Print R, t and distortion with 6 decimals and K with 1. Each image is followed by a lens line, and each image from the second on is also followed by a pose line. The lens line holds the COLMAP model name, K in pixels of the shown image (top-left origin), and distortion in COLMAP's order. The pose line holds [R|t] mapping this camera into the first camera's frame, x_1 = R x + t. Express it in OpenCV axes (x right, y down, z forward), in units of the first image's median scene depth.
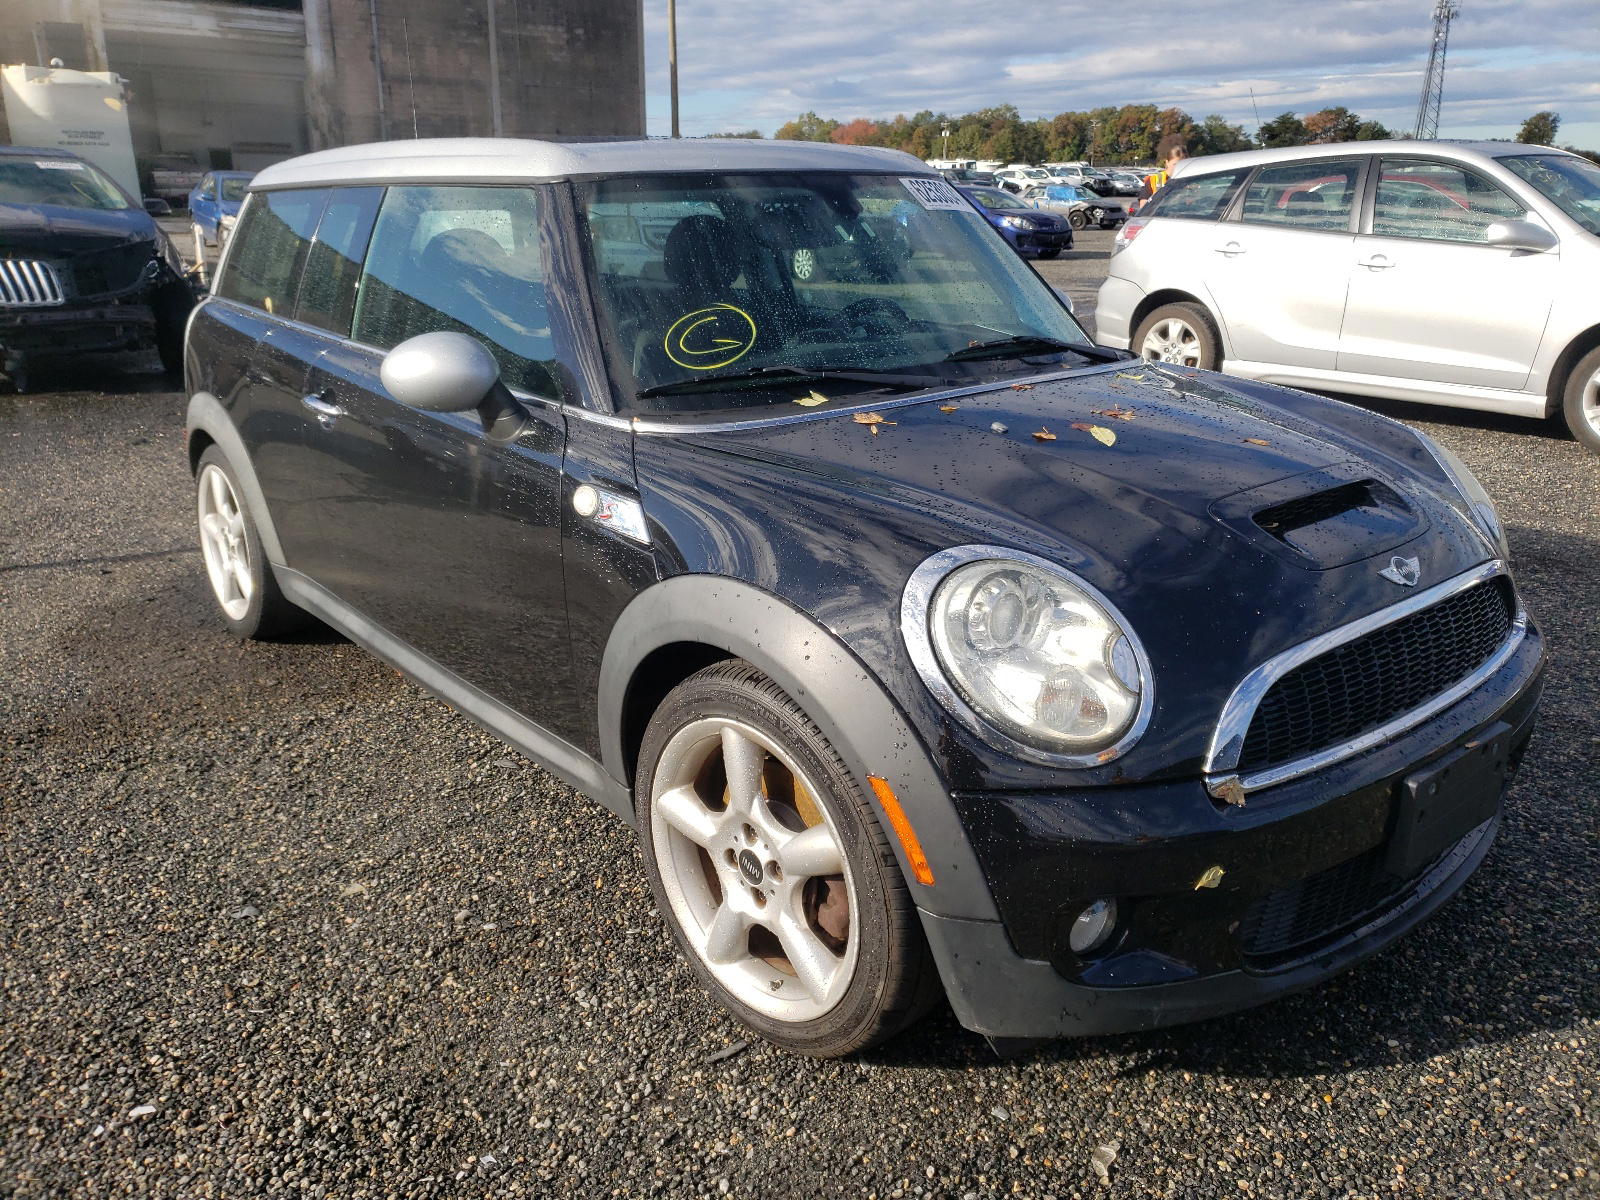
lens RADIAL K [[1208.7, 0, 800.0], [0, 1208.7, 600.0], [0, 0, 1]] dist [-0.006113, 0.030163]
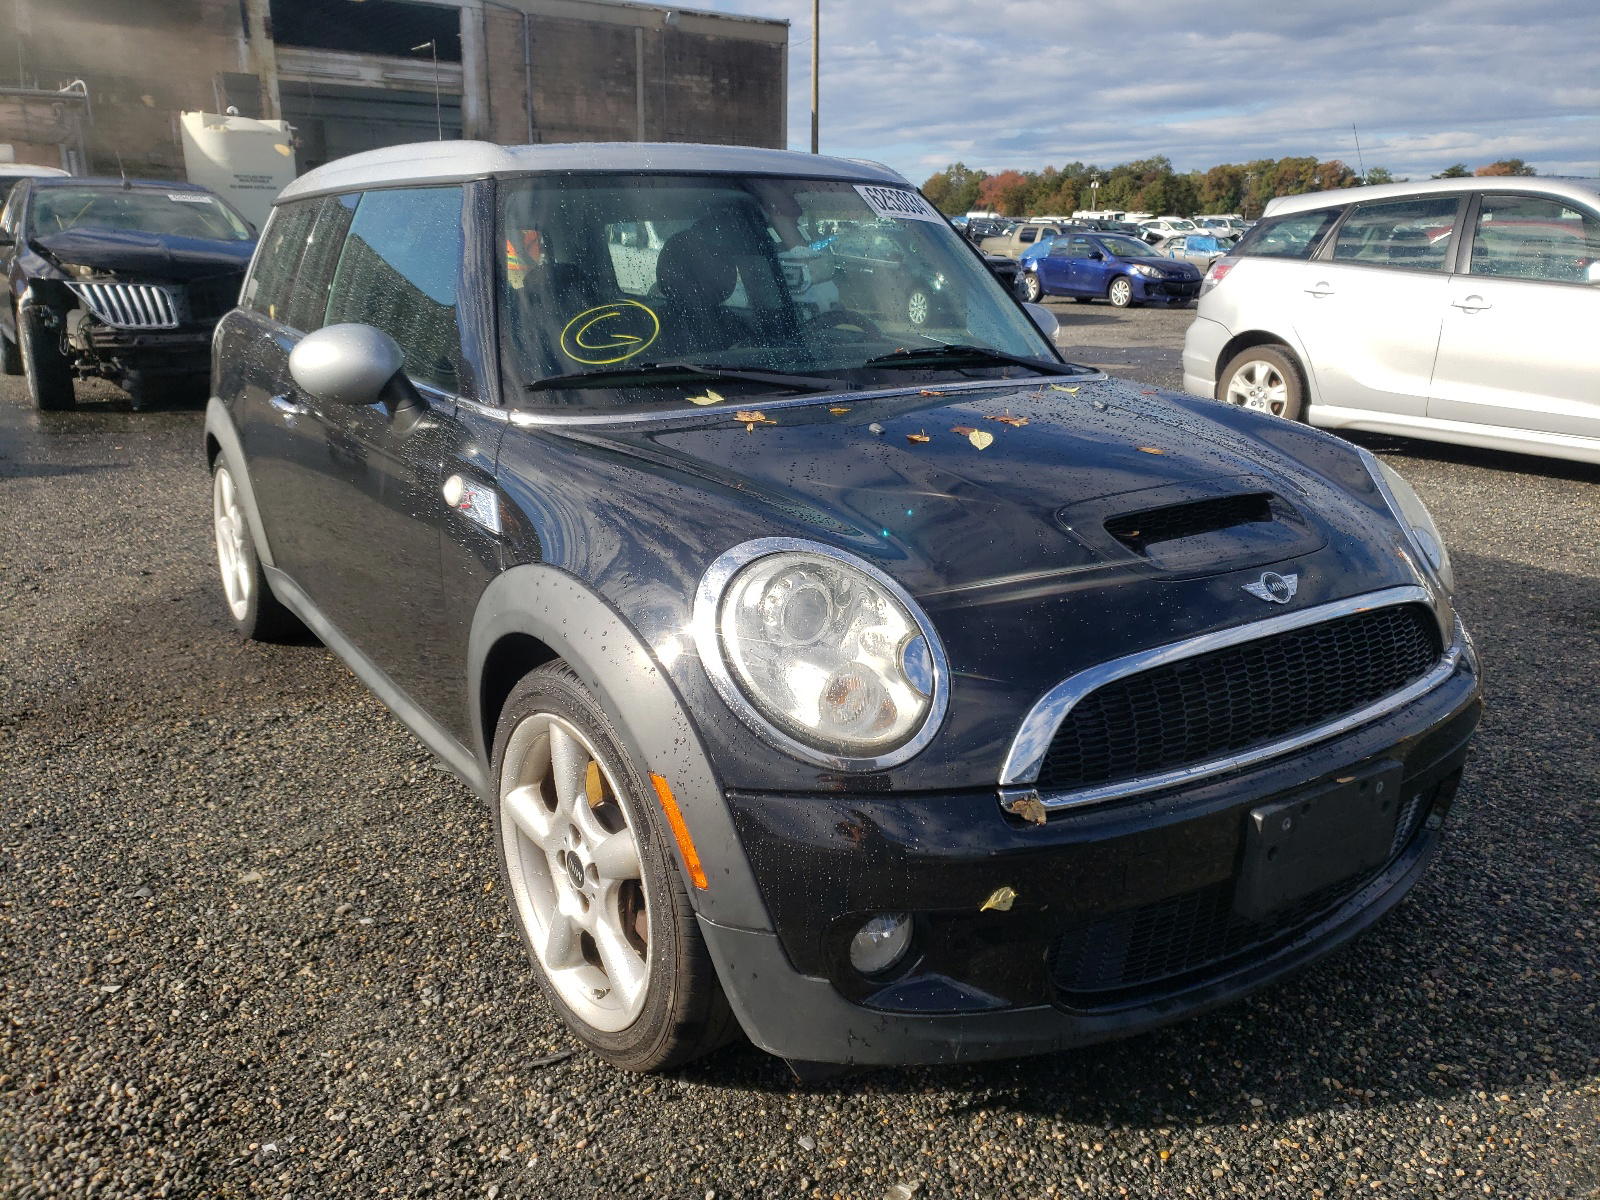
lens RADIAL K [[1209.7, 0, 802.3], [0, 1209.7, 628.0], [0, 0, 1]] dist [-0.012134, 0.043653]
pose [[0.994965, 0.040832, -0.091532, 0.207833], [-0.042050, 0.999050, -0.011419, 0.030071], [0.090979, 0.015211, 0.995737, 0.047230]]
